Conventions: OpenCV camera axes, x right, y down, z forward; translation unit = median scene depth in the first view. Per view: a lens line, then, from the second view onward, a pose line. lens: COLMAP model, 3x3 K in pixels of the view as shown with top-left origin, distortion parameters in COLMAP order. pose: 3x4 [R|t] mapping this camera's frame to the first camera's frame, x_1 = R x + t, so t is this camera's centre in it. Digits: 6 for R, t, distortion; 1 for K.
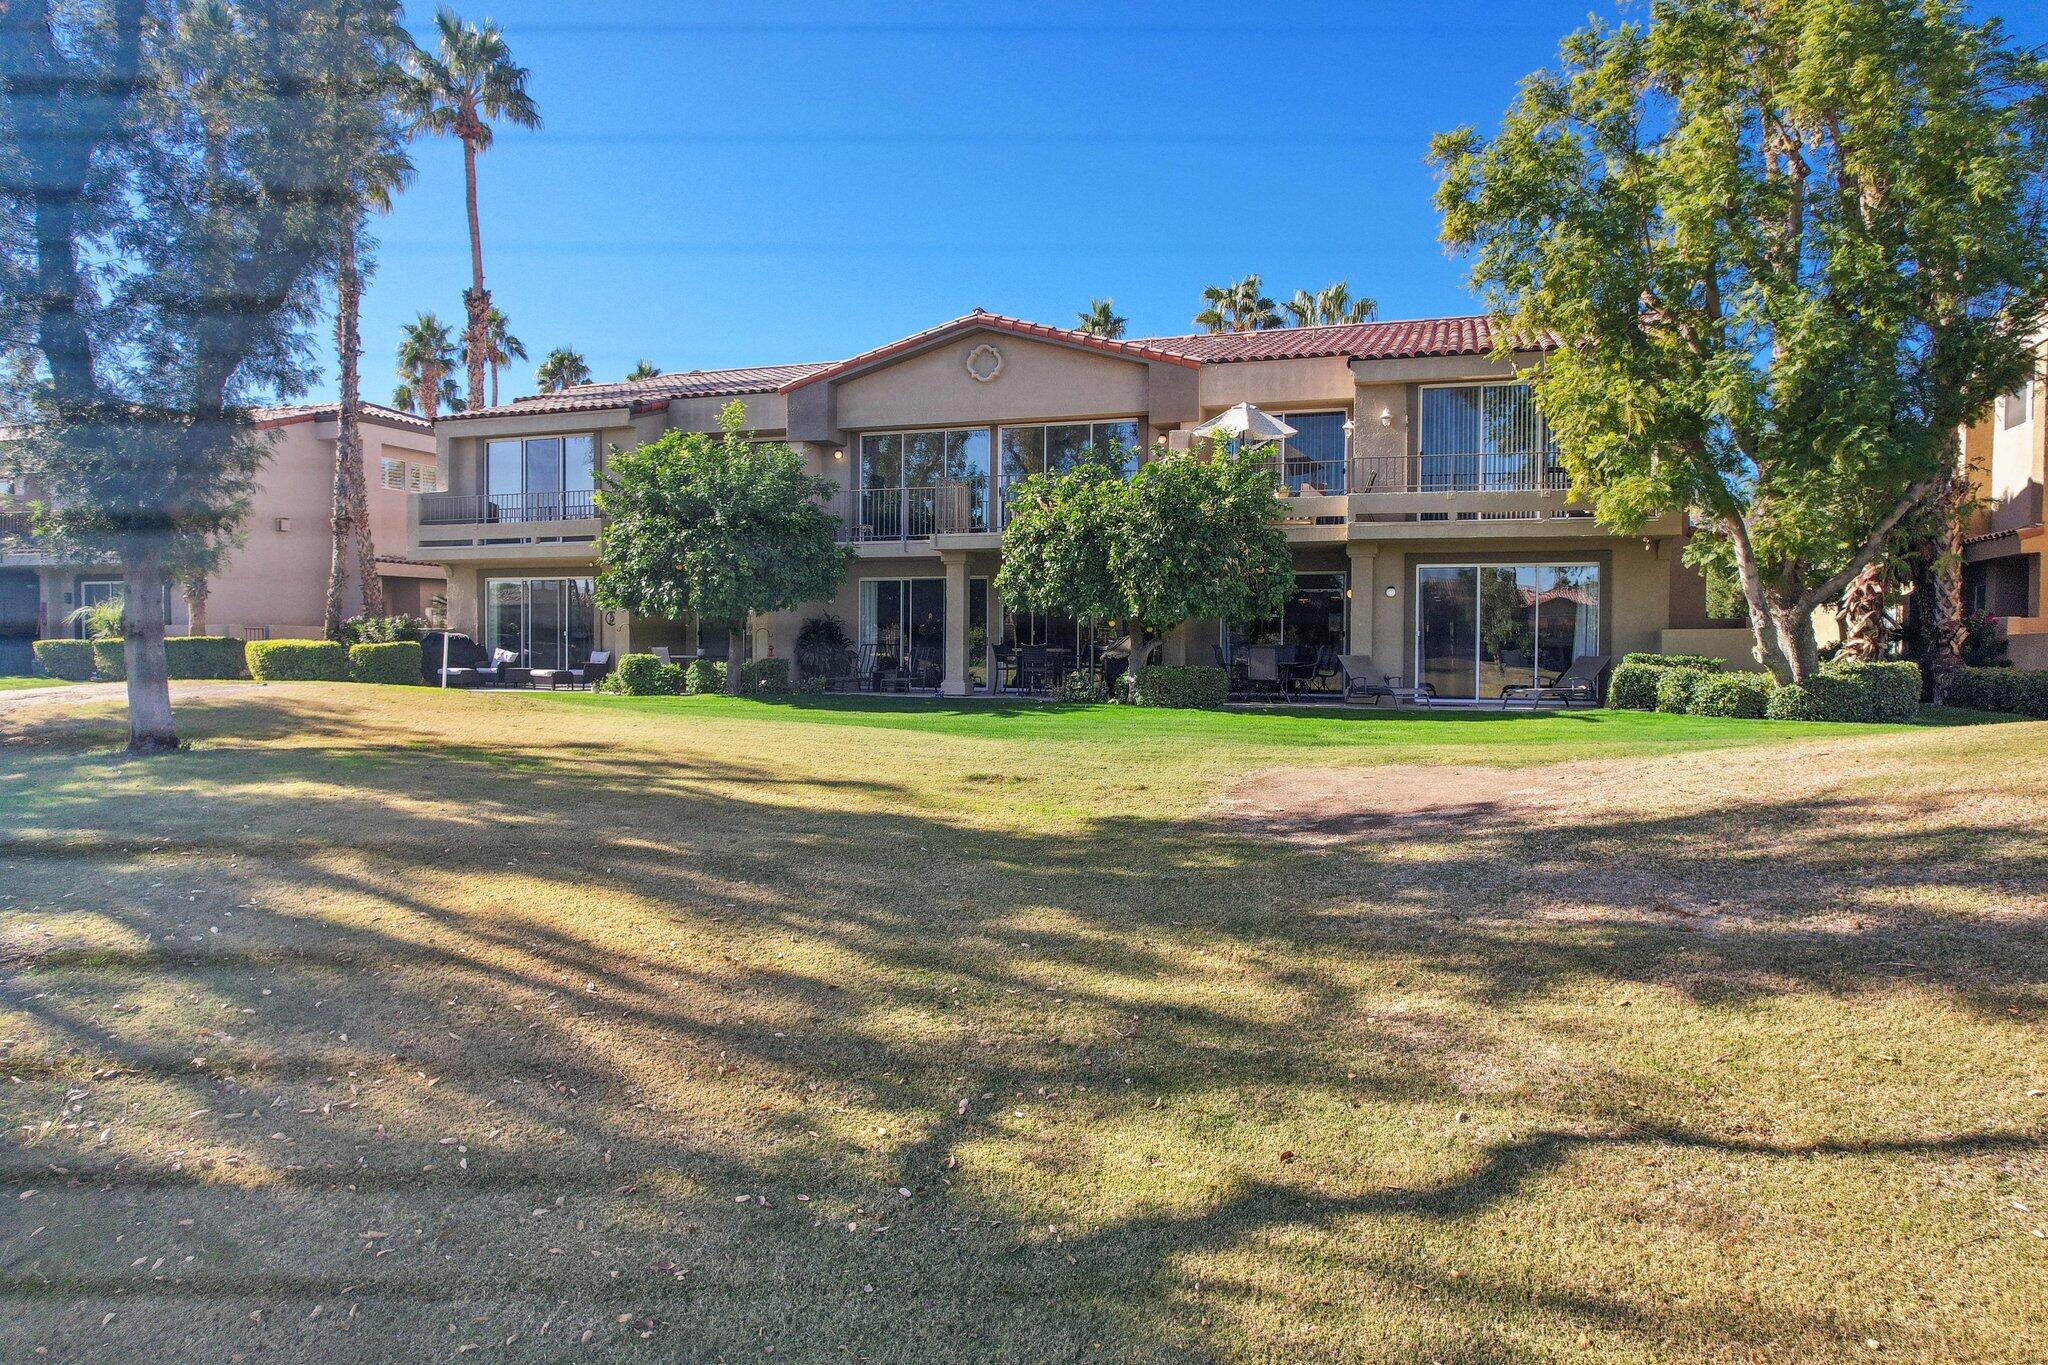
lens RADIAL K [[1312.5, 0, 1024.0], [0, 1312.5, 682.5], [0, 0, 1]] dist [-0.098175, 0.095437]
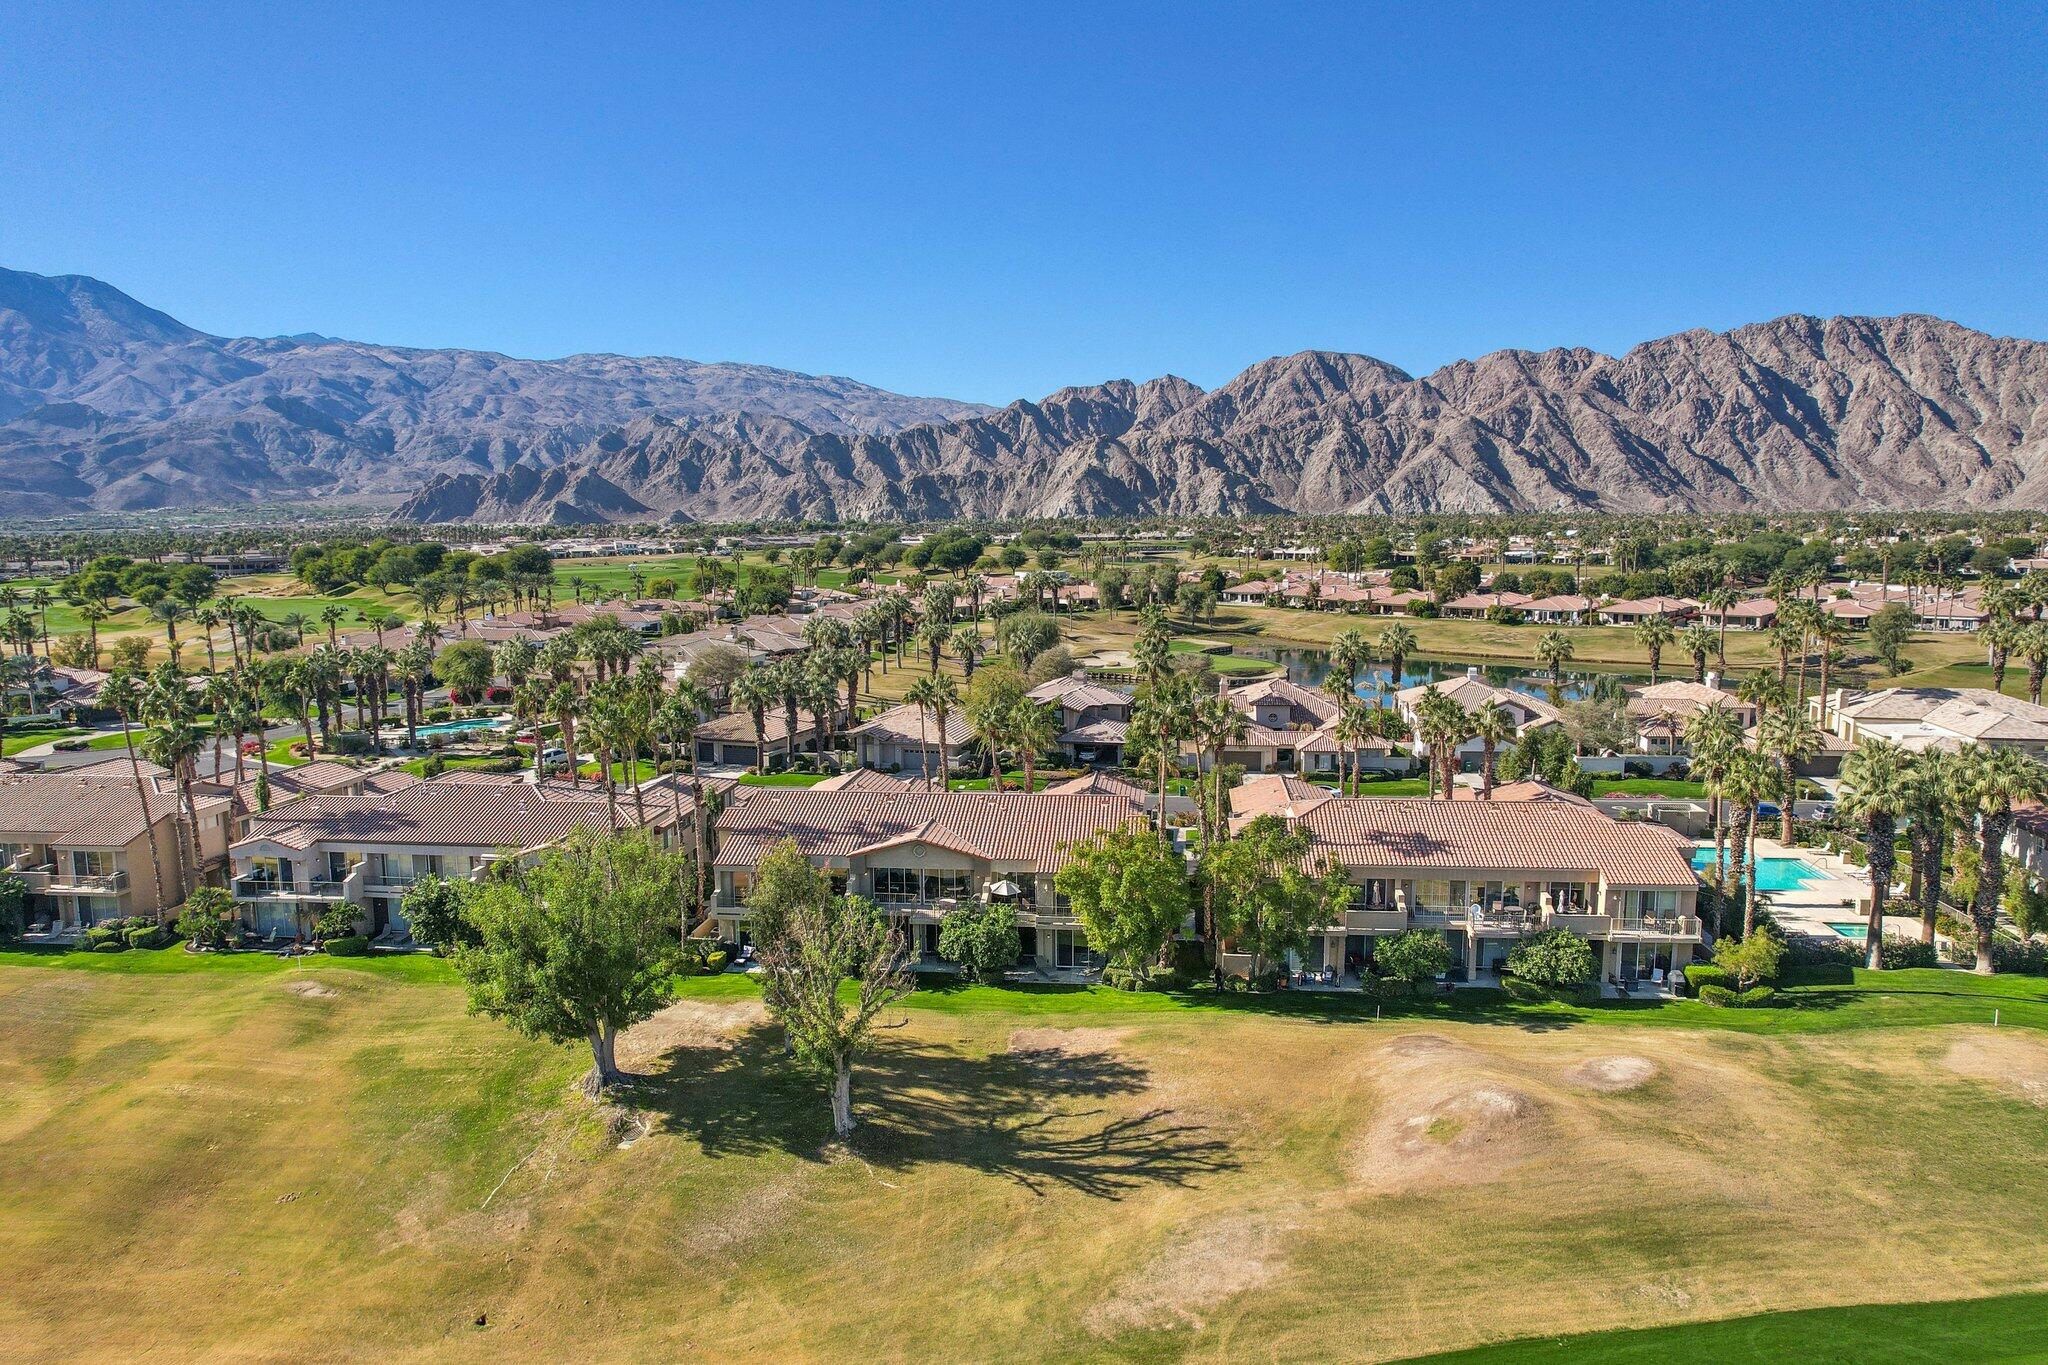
lens RADIAL K [[1324.6, 0, 1024.0], [0, 1324.6, 682.5], [0, 0, 1]] dist [-0.073188, 0.062113]
pose [[0.976943, -0.041756, 0.209378, -1.405518], [0.019996, 0.994273, 0.104984, -3.182946], [-0.212562, -0.098377, 0.972183, -6.693112]]
